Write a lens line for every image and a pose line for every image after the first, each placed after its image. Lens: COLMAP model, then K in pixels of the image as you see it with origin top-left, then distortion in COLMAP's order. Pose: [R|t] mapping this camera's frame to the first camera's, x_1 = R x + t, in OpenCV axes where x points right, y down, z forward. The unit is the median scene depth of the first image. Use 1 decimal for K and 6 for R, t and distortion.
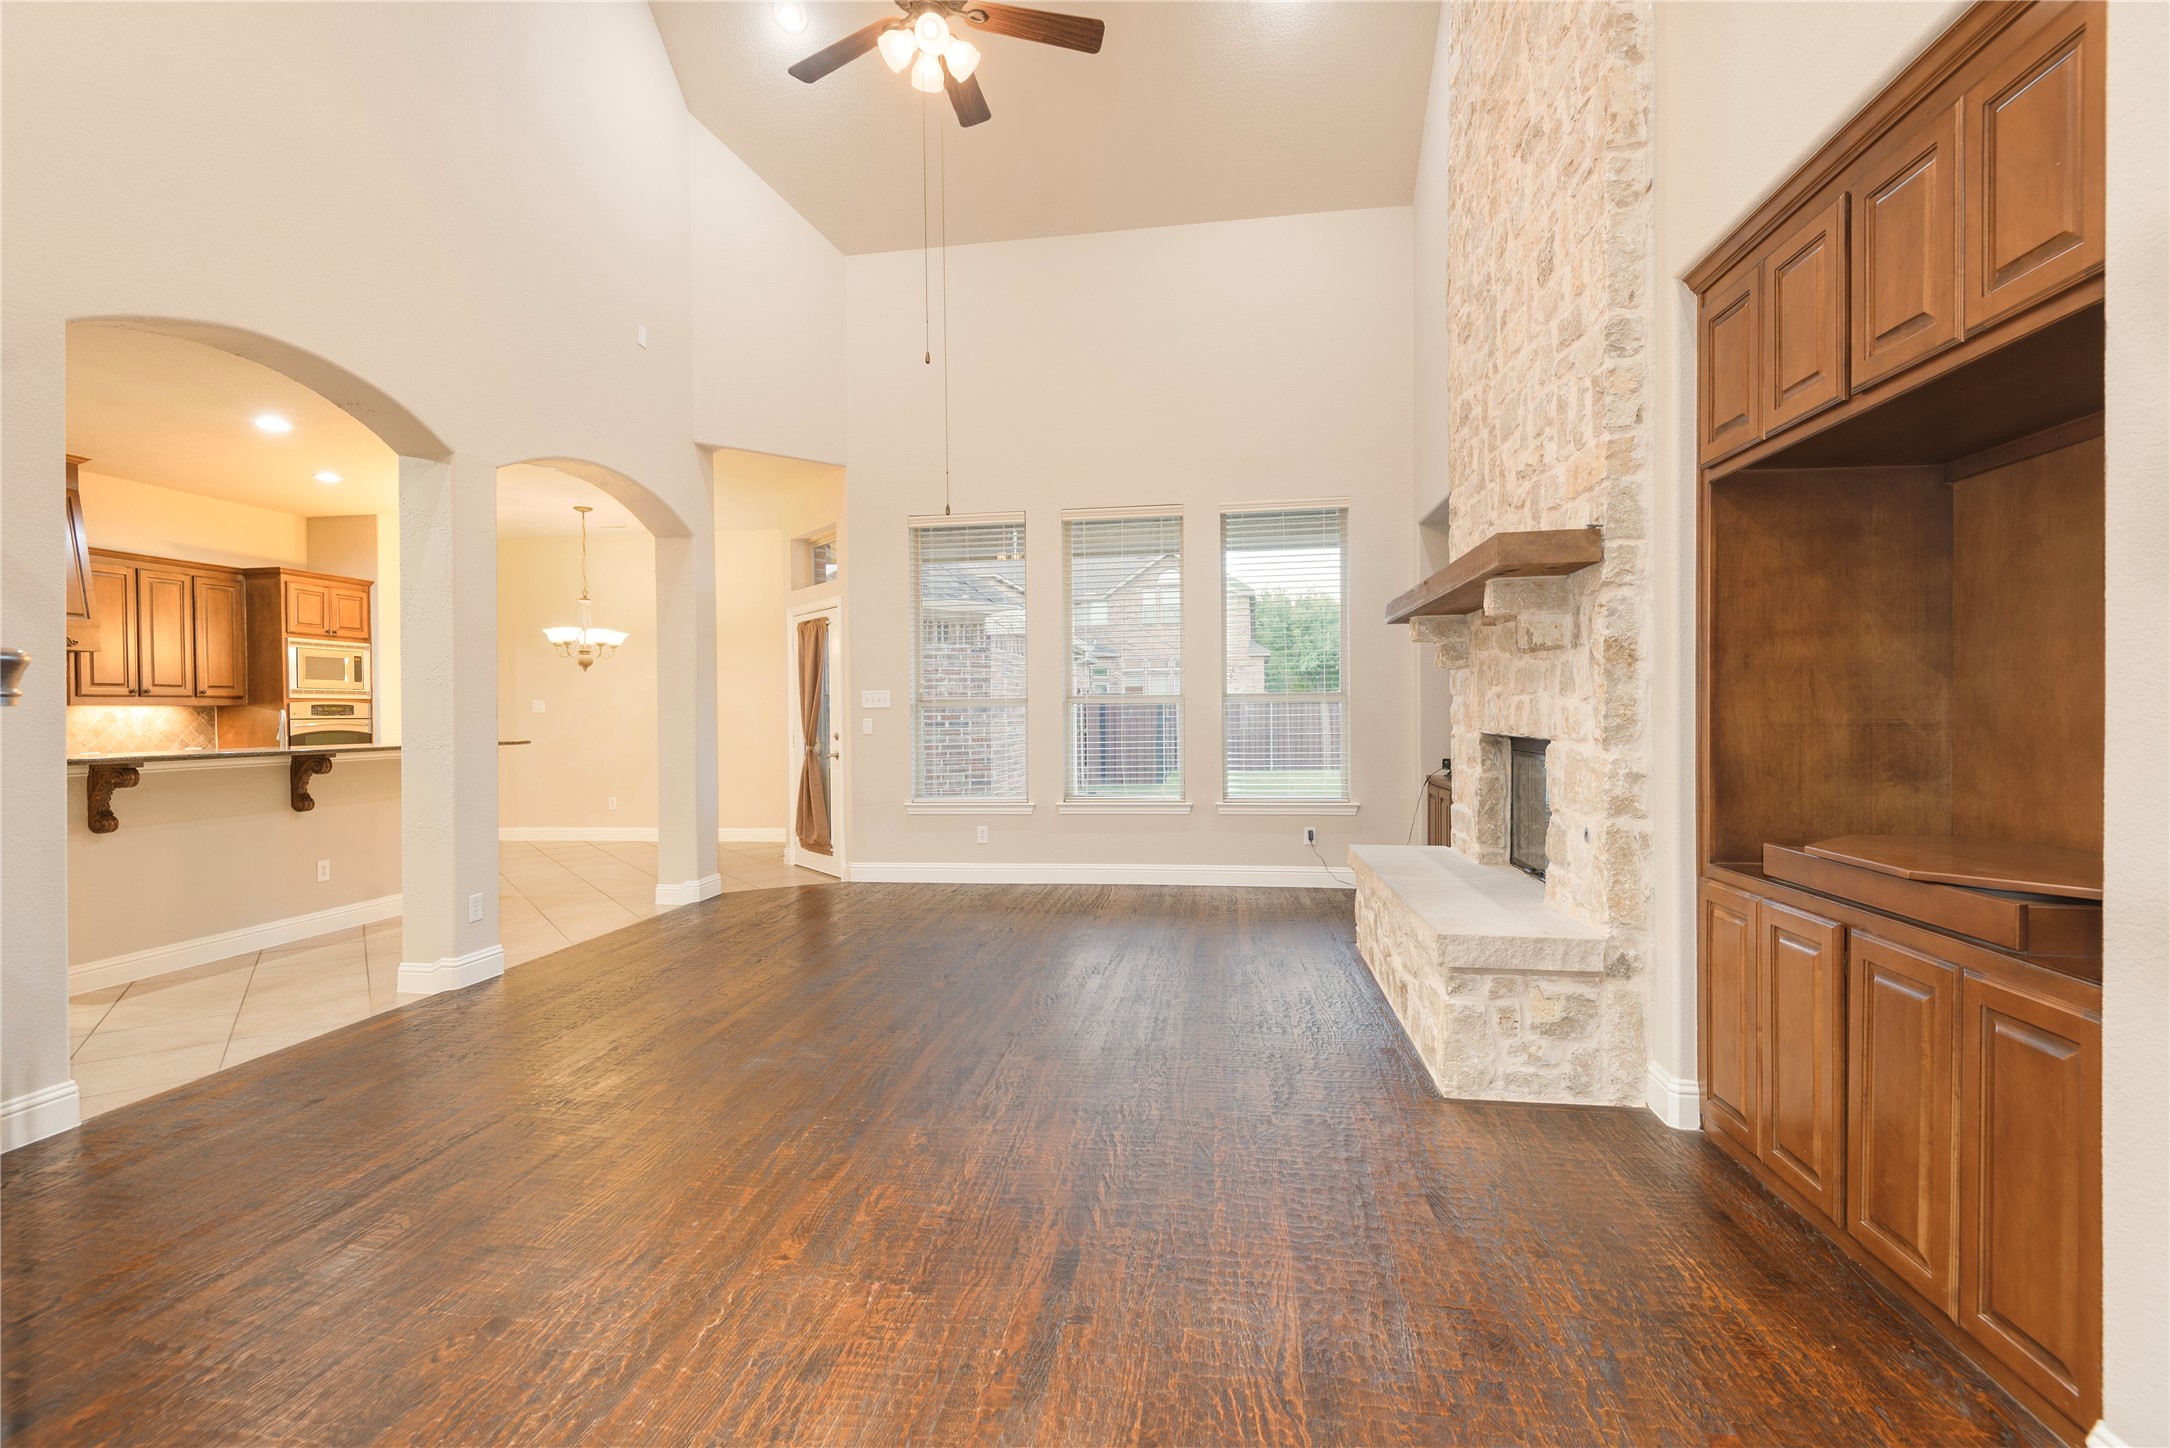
lens RADIAL K [[975.1, 0, 1078.3], [0, 975.1, 720.7], [0, 0, 1]] dist [0.029737, -0.019770]
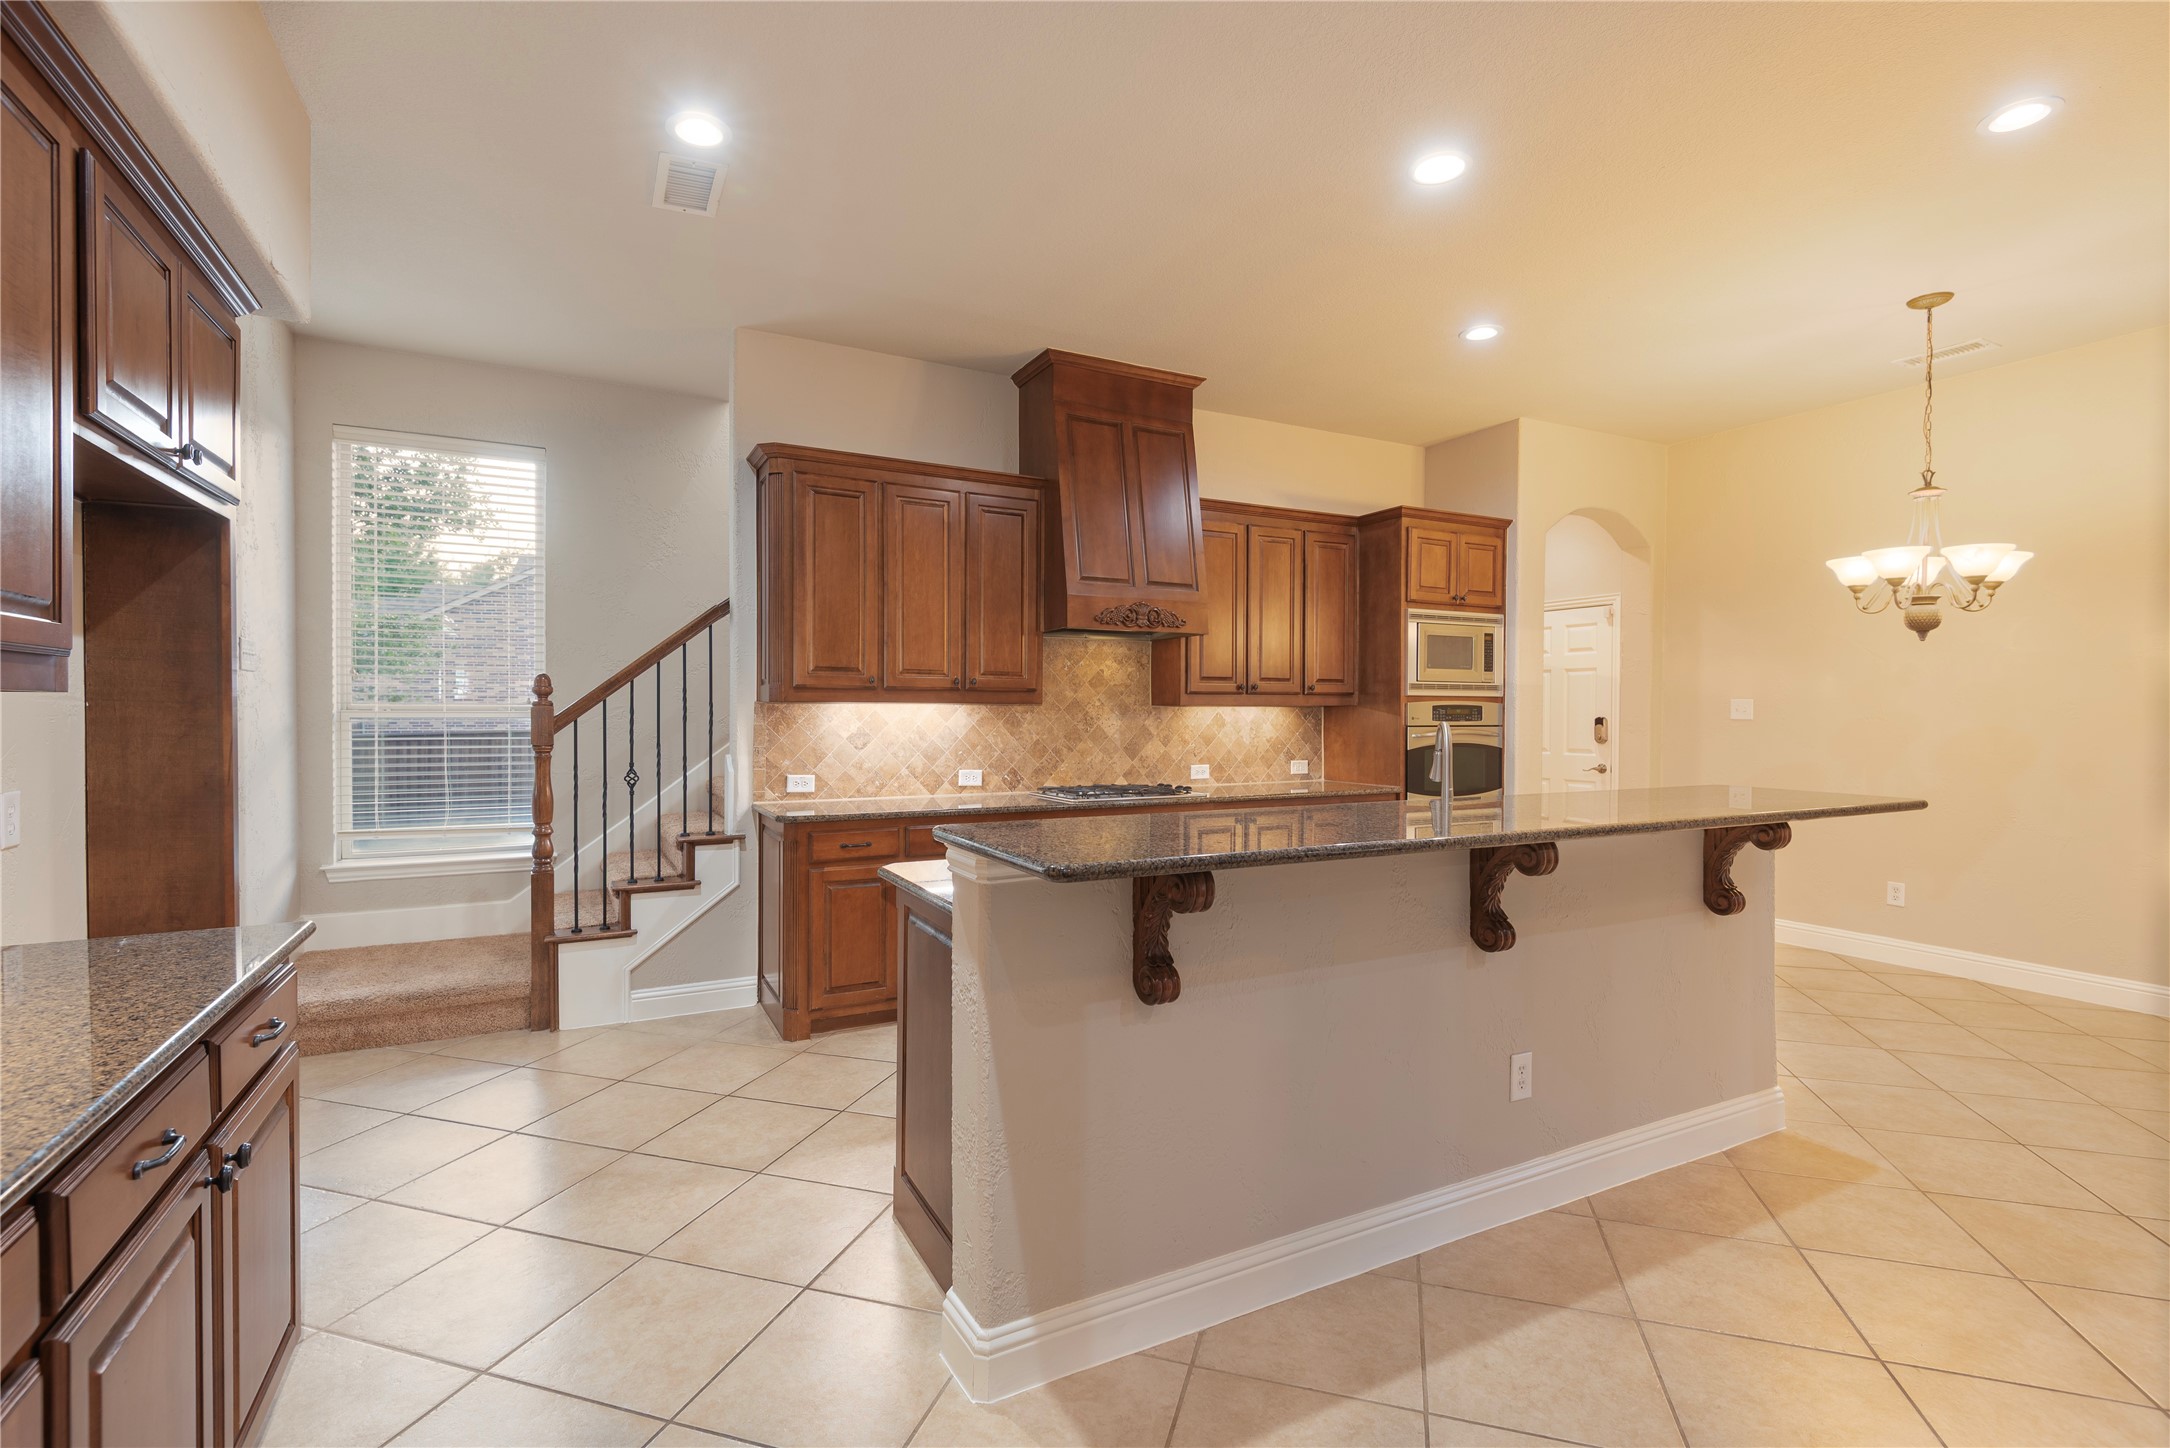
lens RADIAL K [[975.1, 0, 1078.2], [0, 975.1, 720.6], [0, 0, 1]] dist [0.029737, -0.019770]
pose [[0.584103, 0.021359, -0.811399, -0.381968], [-0.016048, 0.999762, 0.014765, -0.012310], [0.811521, 0.004397, 0.584307, 0.416016]]
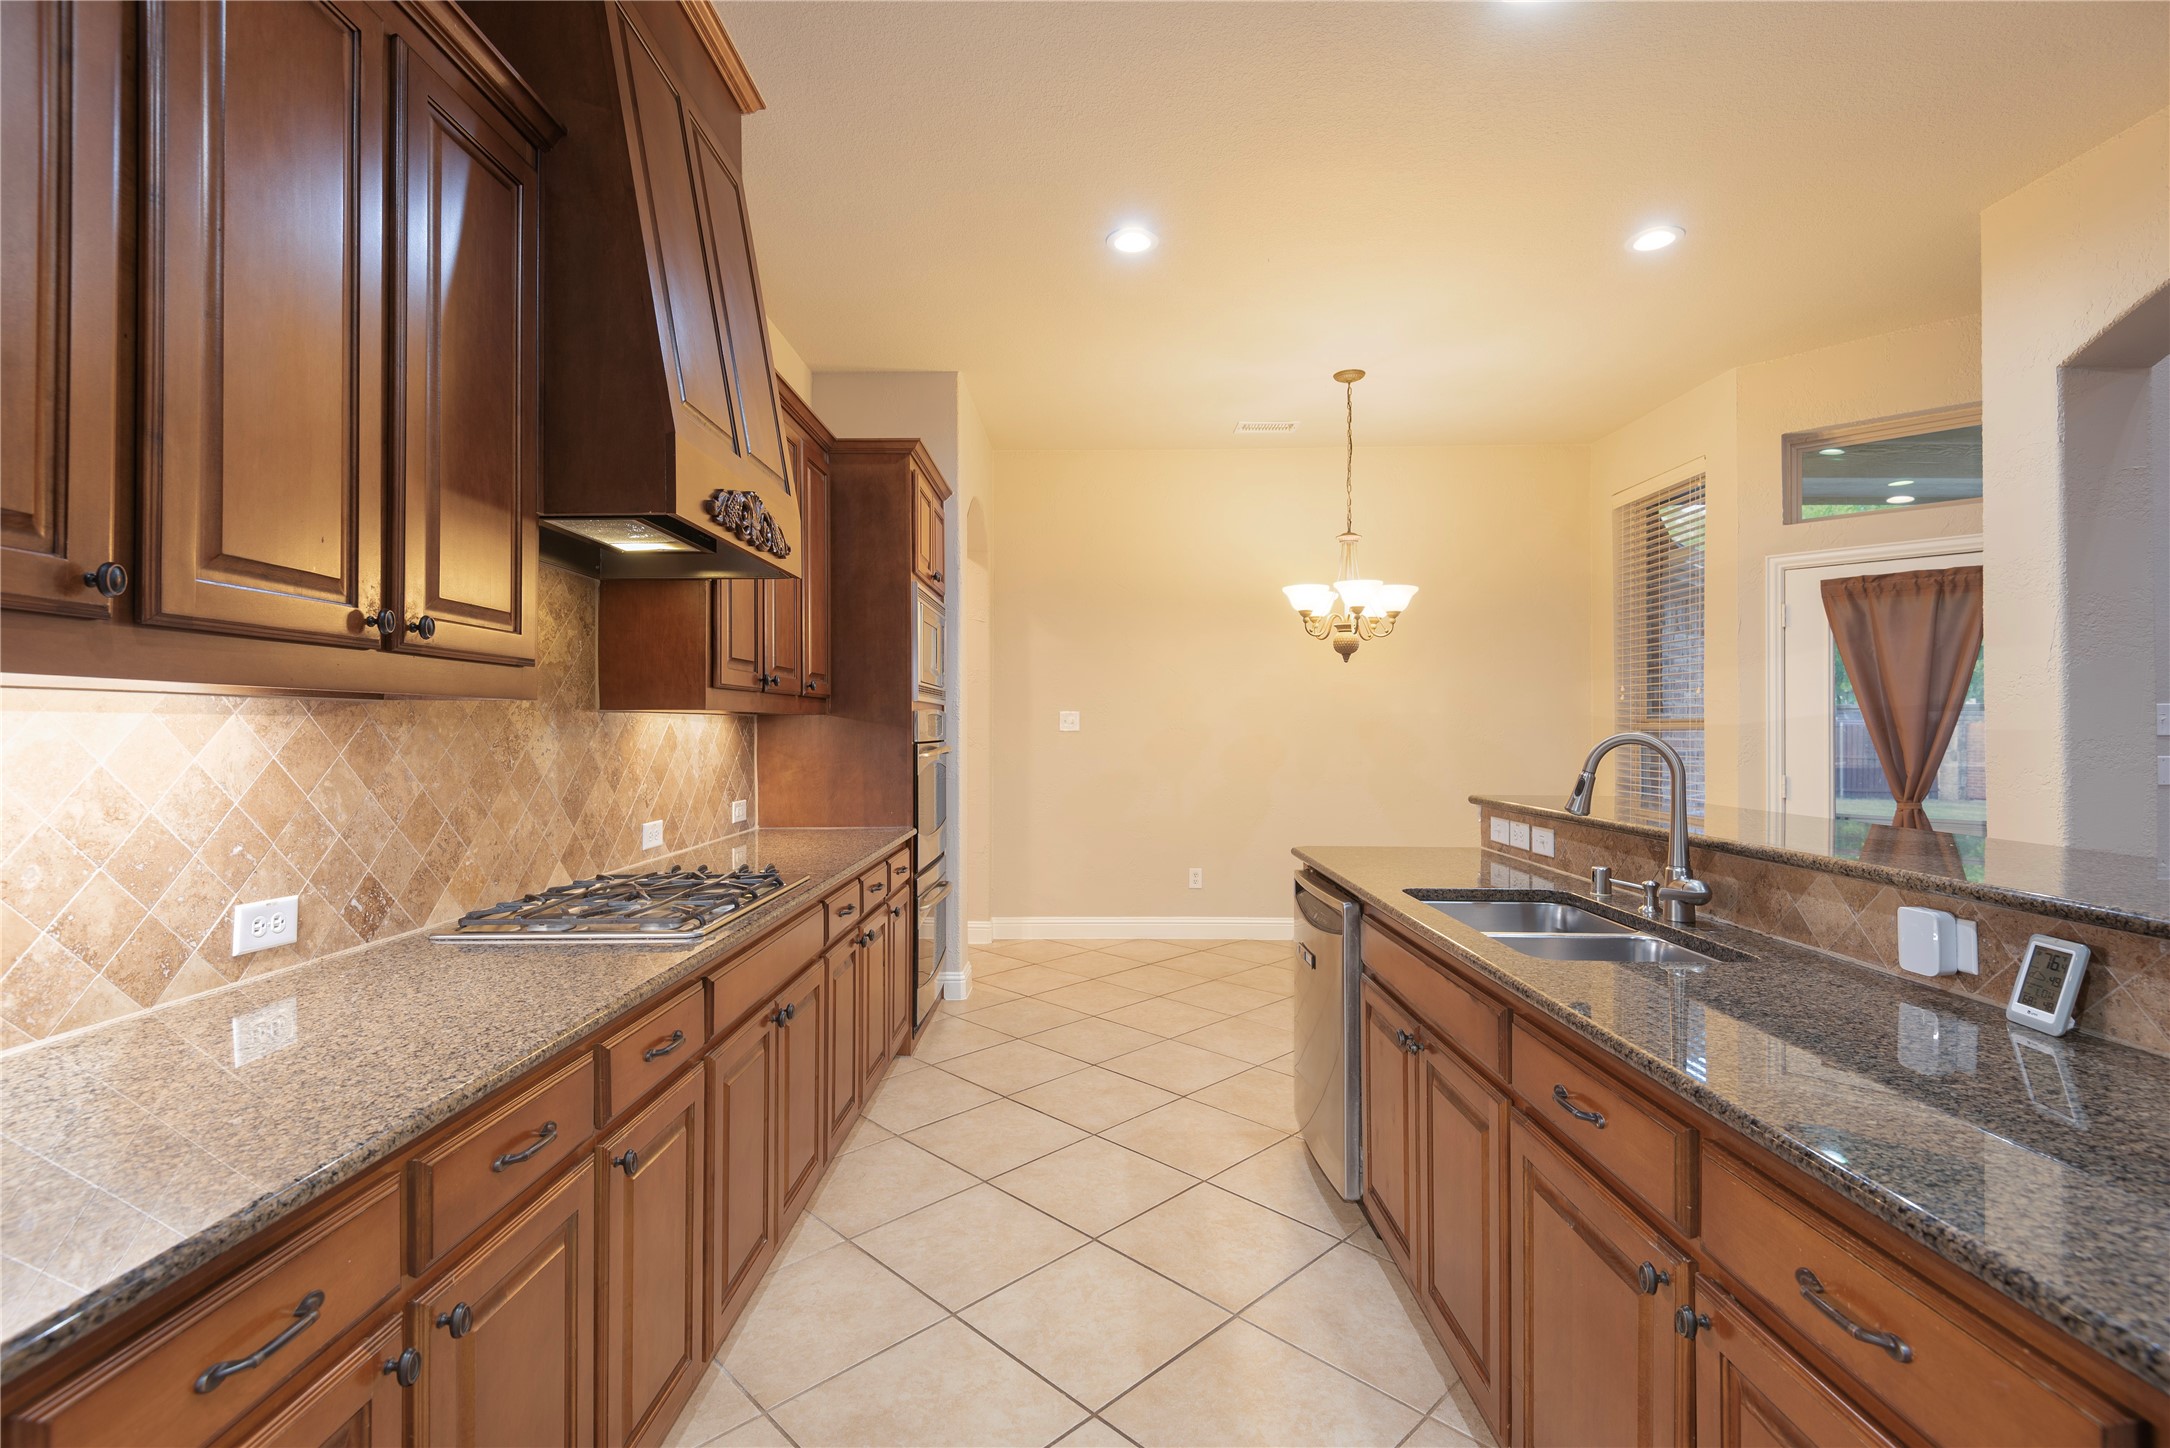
lens RADIAL K [[975.1, 0, 1083.3], [0, 975.1, 722.6], [0, 0, 1]] dist [0.029737, -0.019770]
pose [[0.991252, 0.012694, 0.131368, -0.788501], [-0.011053, 0.999852, -0.013212, -0.006422], [-0.131516, 0.011645, 0.991246, 0.499642]]
